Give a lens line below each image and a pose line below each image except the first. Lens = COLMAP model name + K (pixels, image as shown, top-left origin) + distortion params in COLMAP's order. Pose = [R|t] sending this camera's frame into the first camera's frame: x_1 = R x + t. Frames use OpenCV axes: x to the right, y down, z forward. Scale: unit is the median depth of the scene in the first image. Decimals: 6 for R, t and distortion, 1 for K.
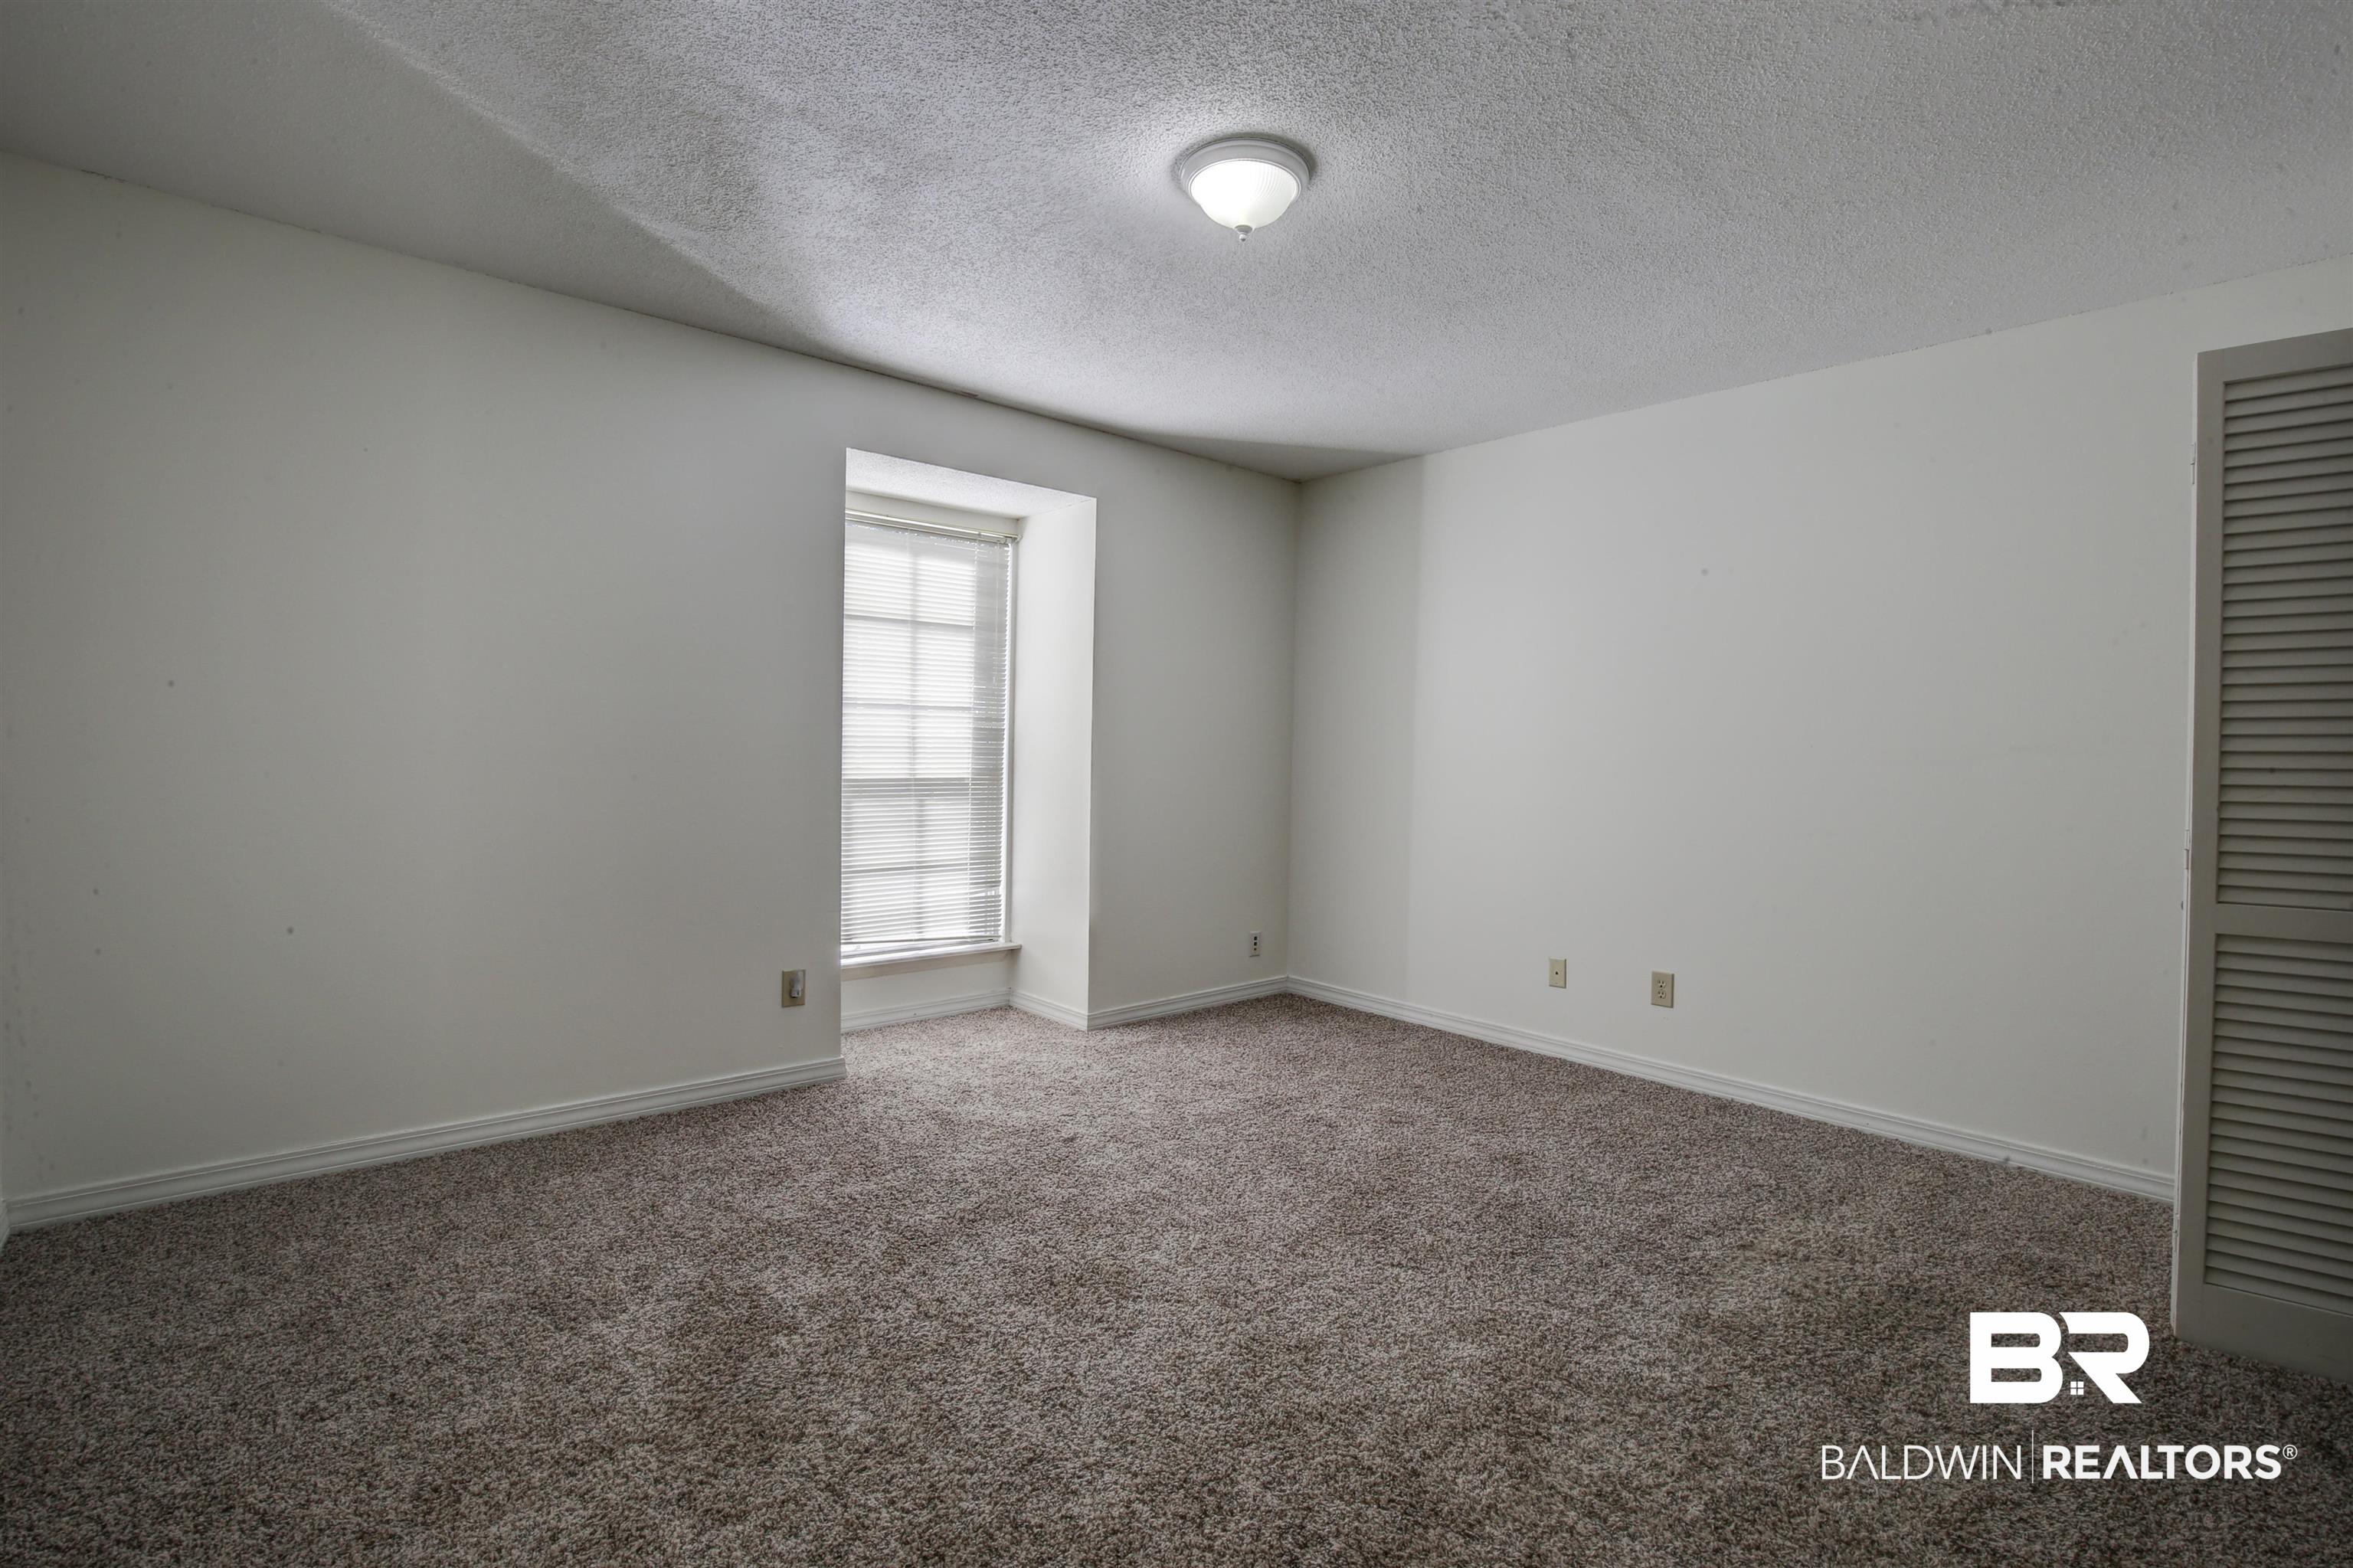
lens RADIAL K [[1085.9, 0, 1176.5], [0, 1085.9, 784.0], [0, 0, 1]] dist [-0.029125, -0.000208]
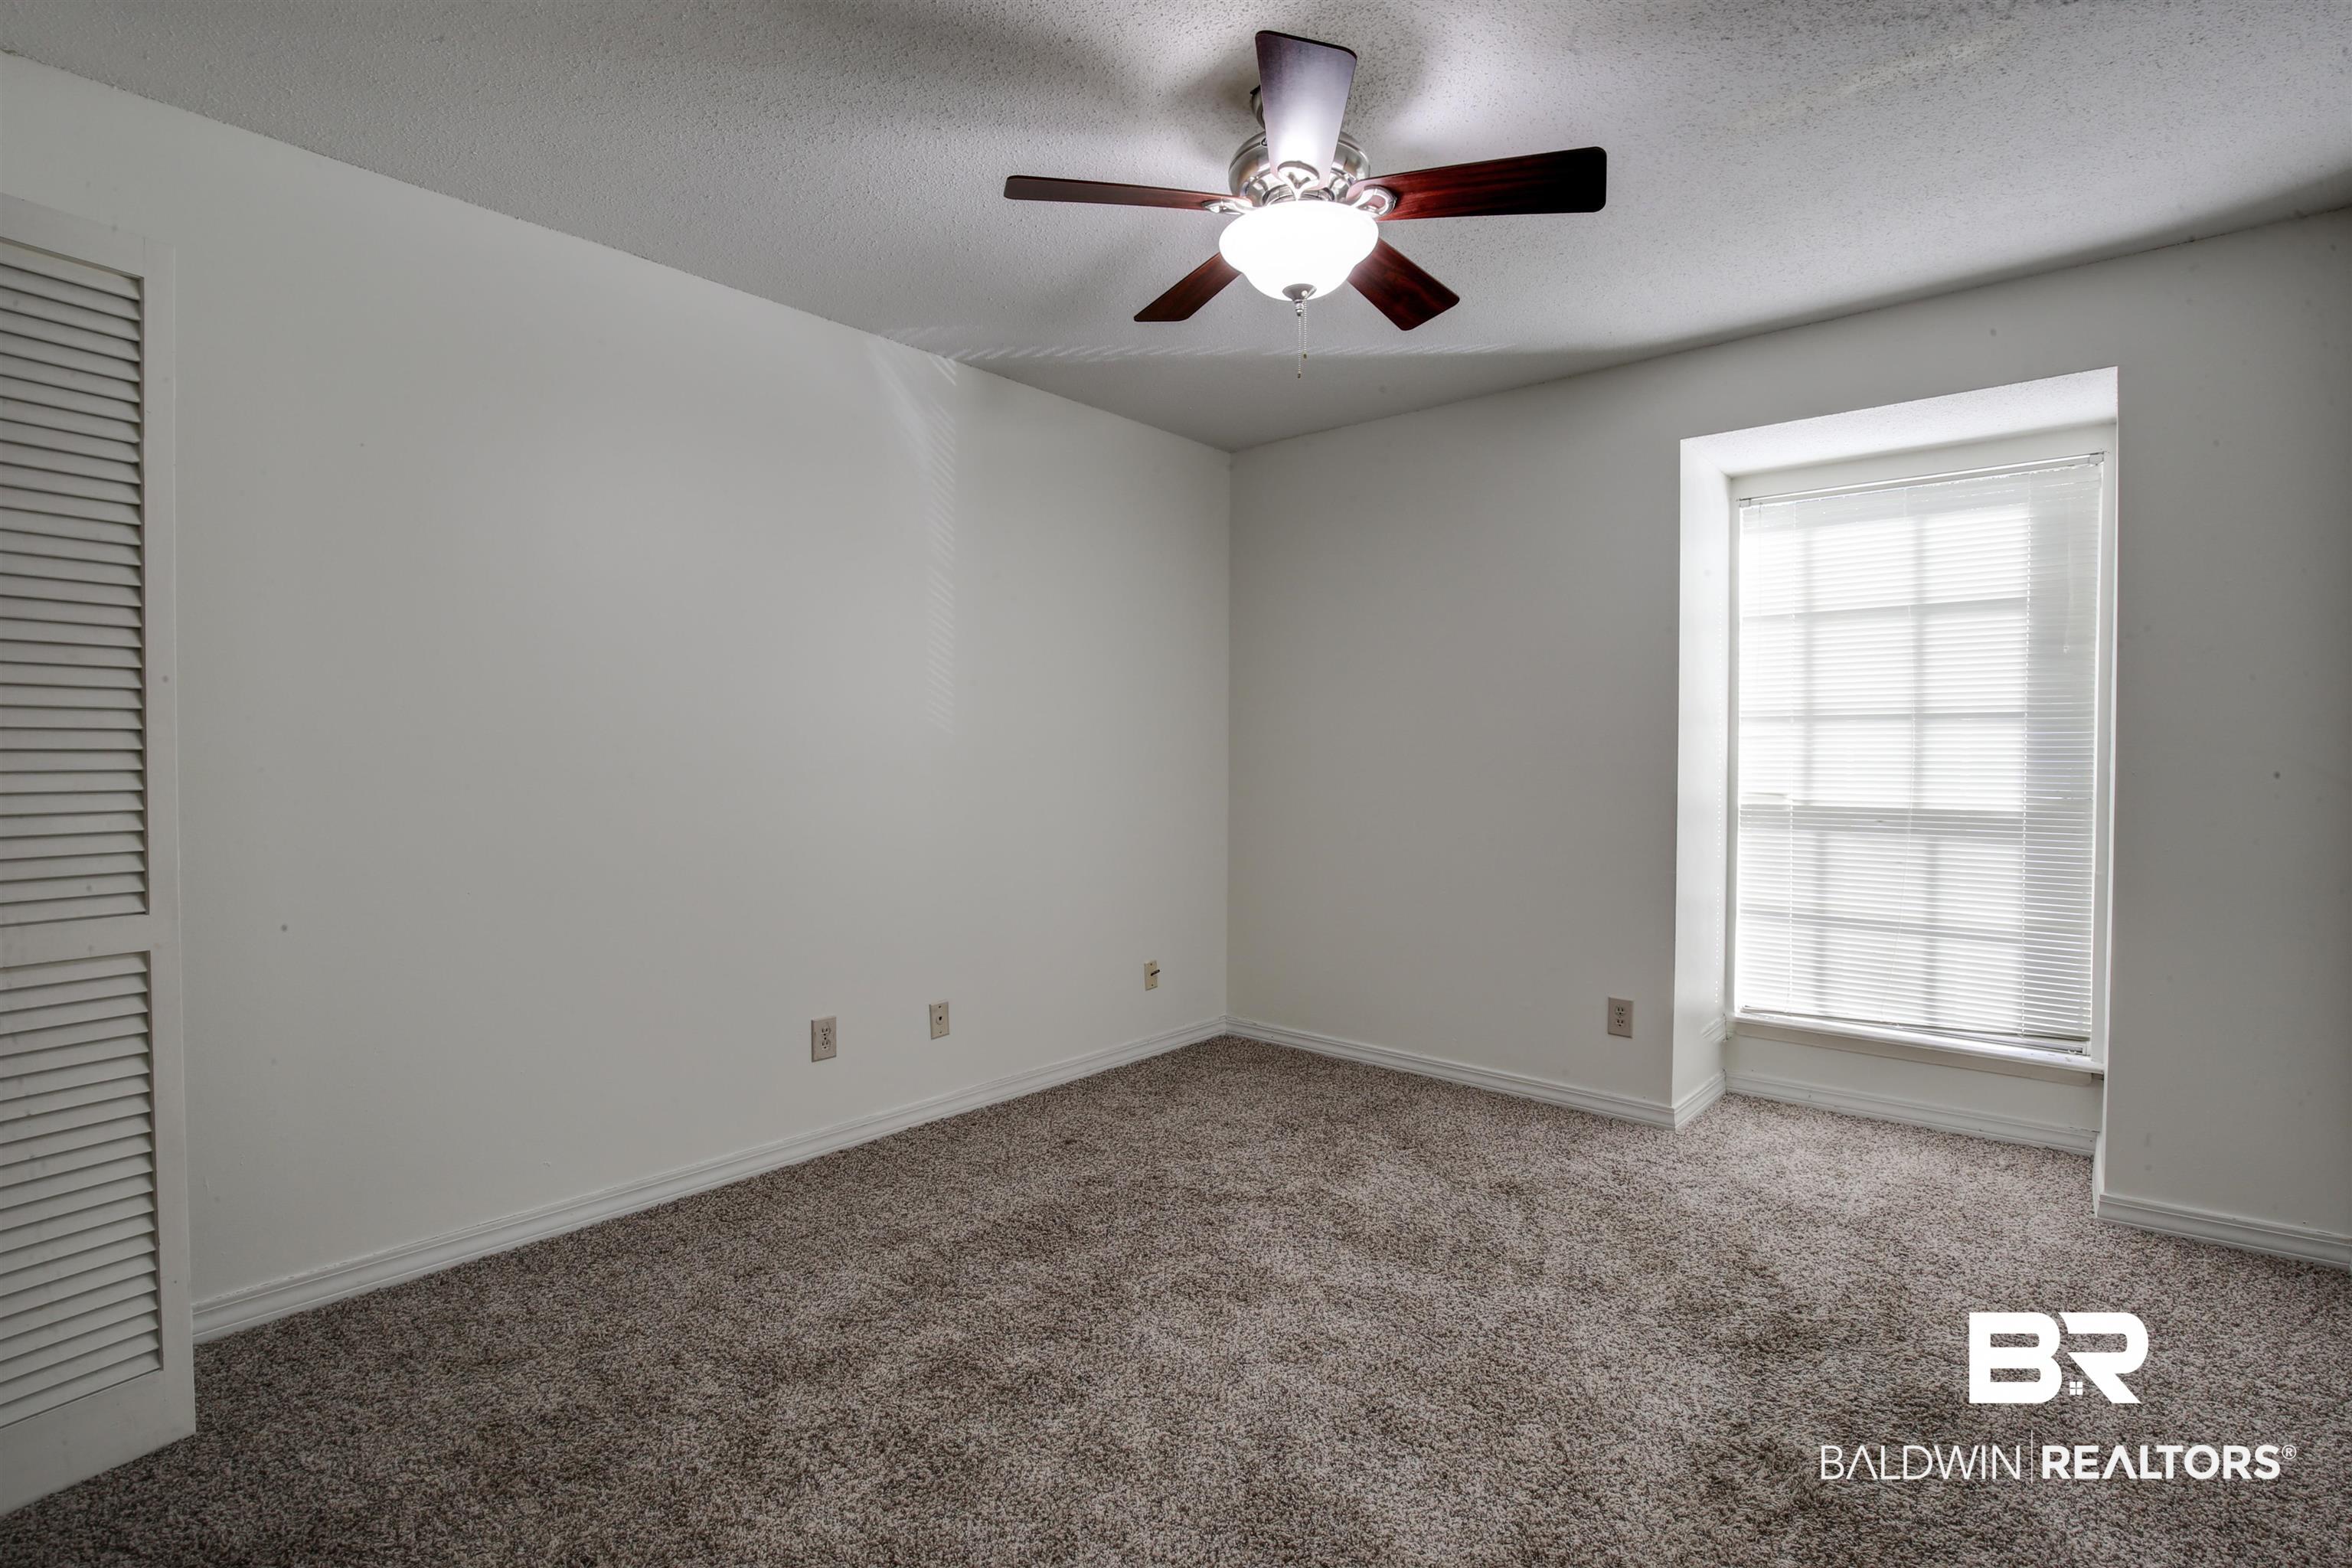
lens RADIAL K [[1085.4, 0, 1176.0], [0, 1085.4, 784.0], [0, 0, 1]] dist [-0.029125, -0.000208]
pose [[0.149183, 0.014766, -0.988699, 0.498482], [-0.029067, 0.999522, 0.010542, -0.016516], [0.988382, 0.027166, 0.149541, 0.421484]]
